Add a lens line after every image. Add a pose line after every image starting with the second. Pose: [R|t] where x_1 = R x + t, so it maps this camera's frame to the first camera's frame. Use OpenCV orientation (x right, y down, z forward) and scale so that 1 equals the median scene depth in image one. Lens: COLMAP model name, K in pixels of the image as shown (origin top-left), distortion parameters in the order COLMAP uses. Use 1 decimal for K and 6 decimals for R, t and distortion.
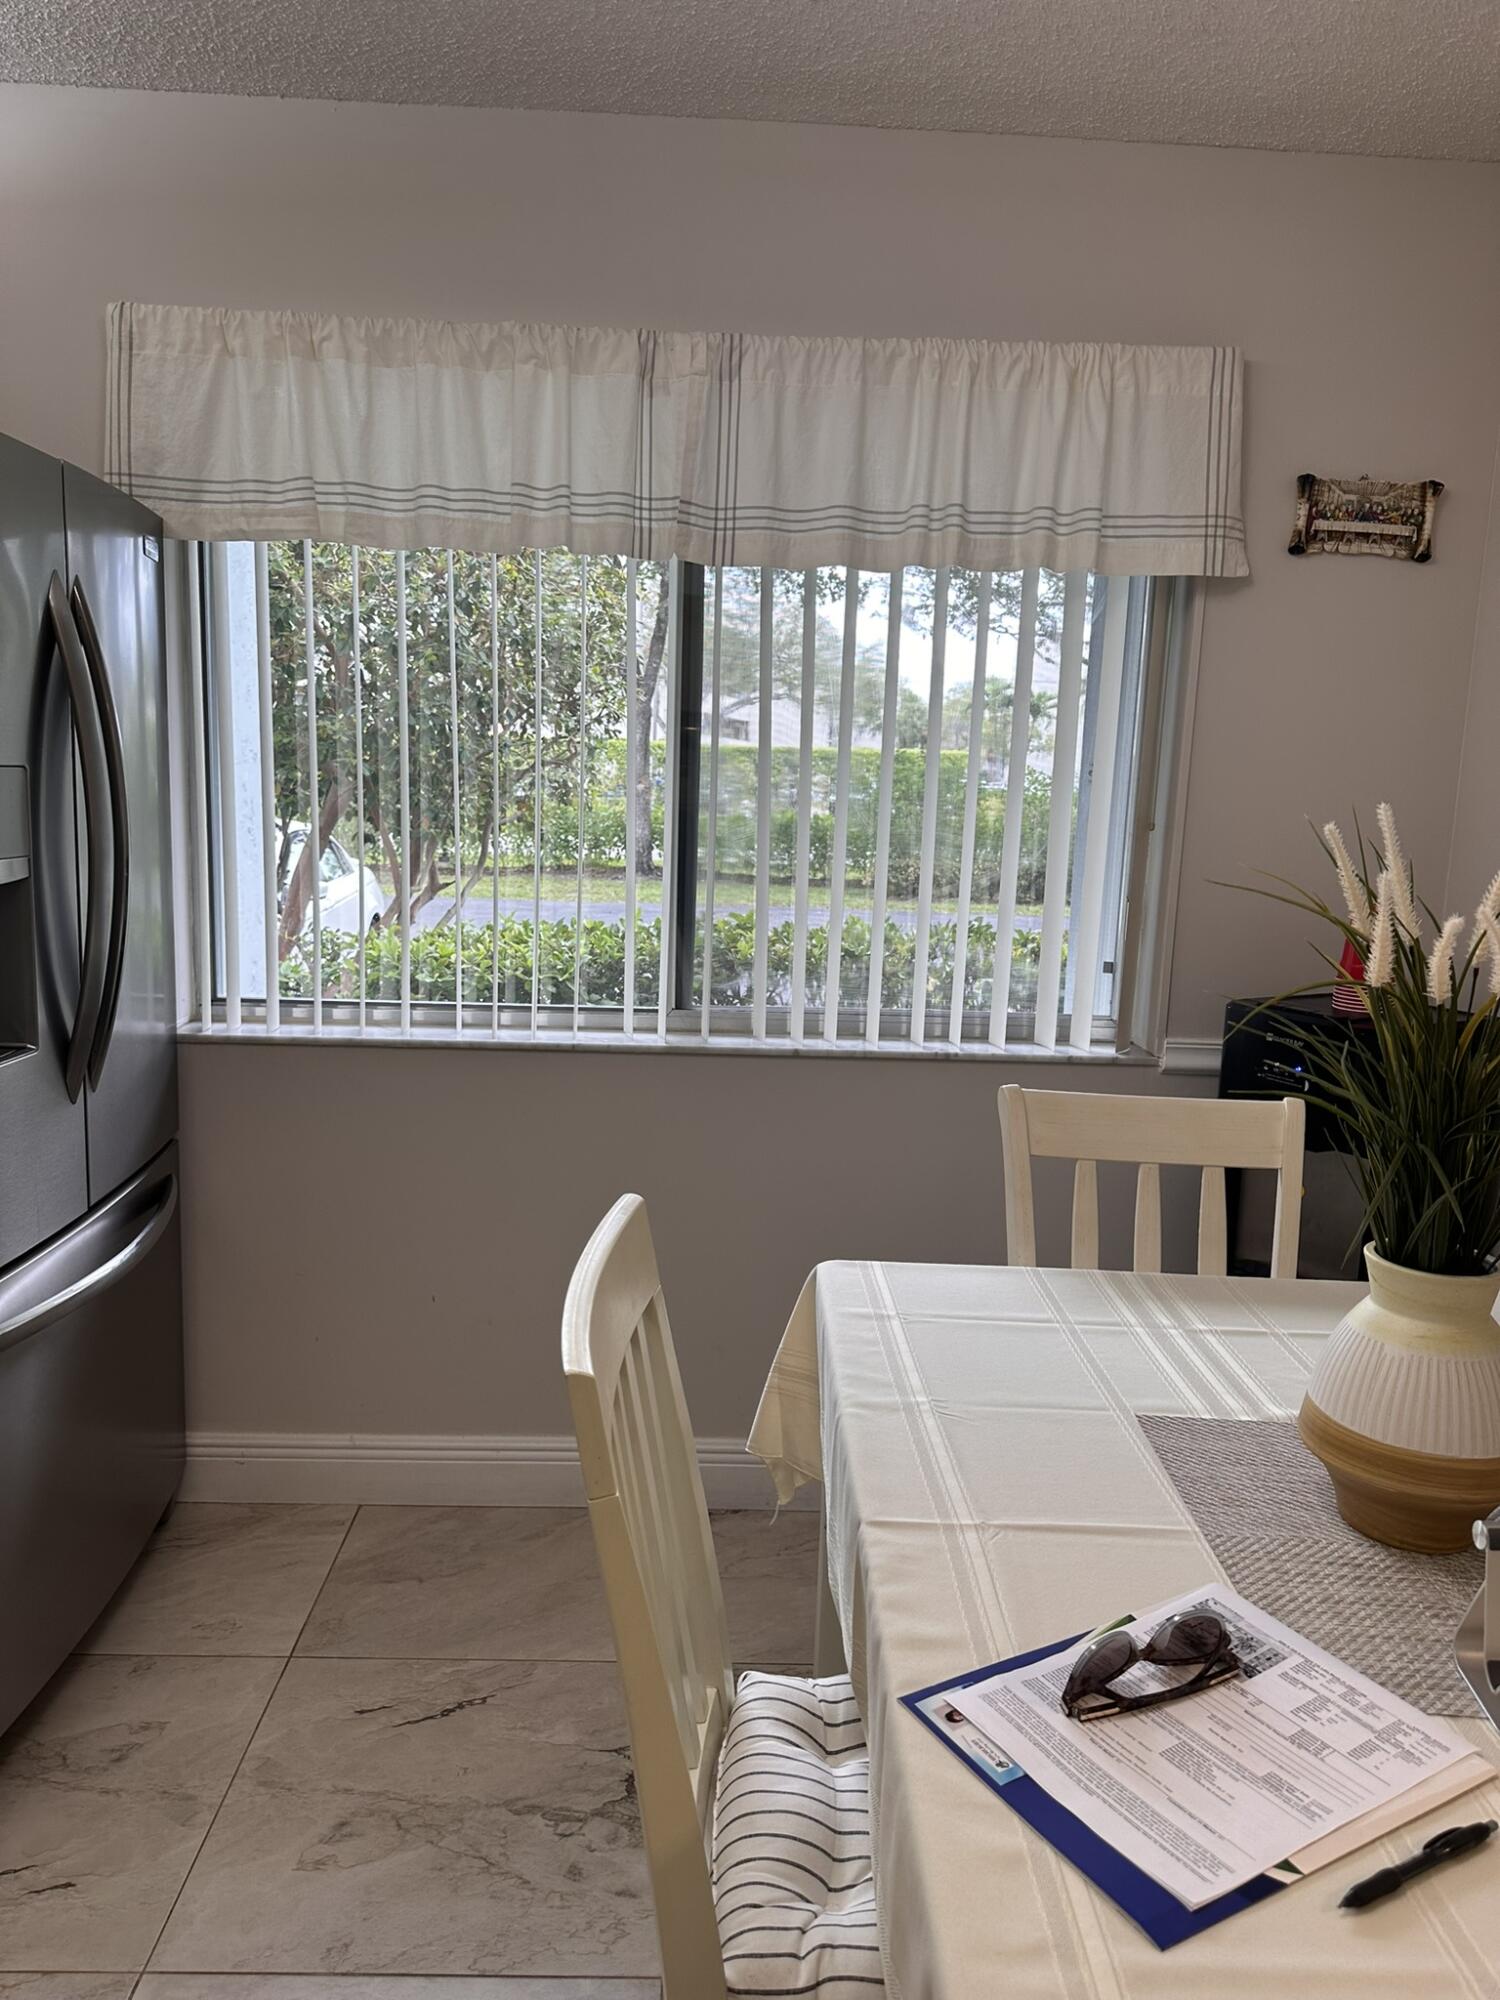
lens RADIAL K [[1415.9, 0, 751.4], [0, 1415.9, 995.8], [0, 0, 1]] dist [0.021510, -0.021588]
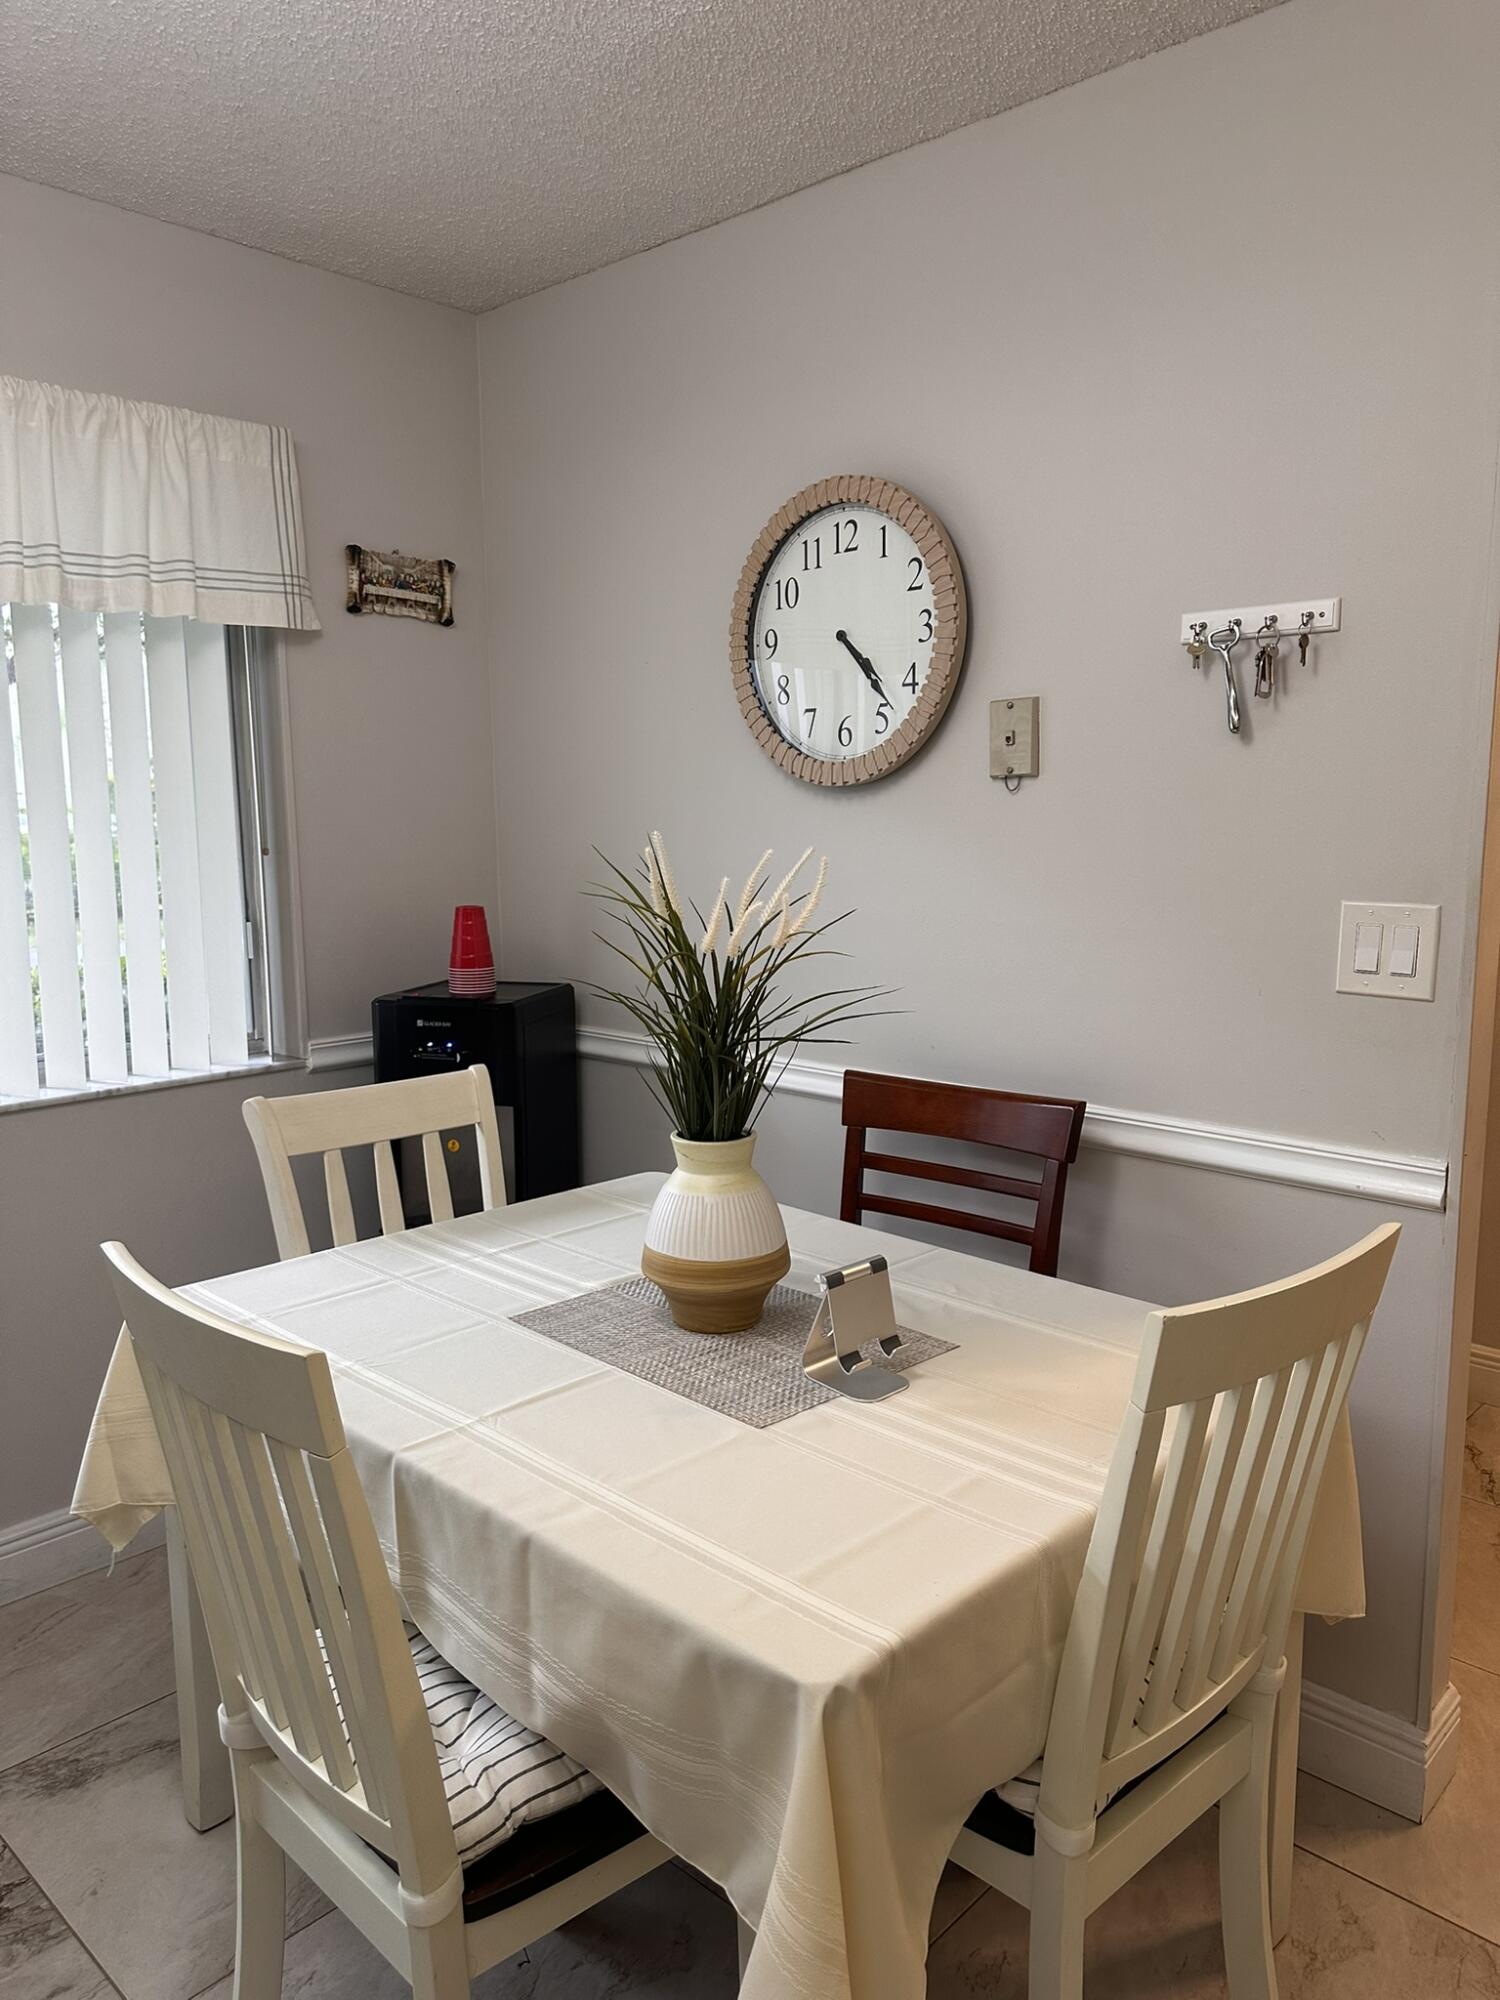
lens RADIAL K [[1415.9, 0, 728.6], [0, 1415.9, 1005.8], [0, 0, 1]] dist [0.021510, -0.021588]
pose [[0.699604, -0.142298, 0.700218, -0.270980], [0.151127, 0.987267, 0.049638, -0.004022], [-0.698366, 0.071095, 0.712201, -0.021889]]
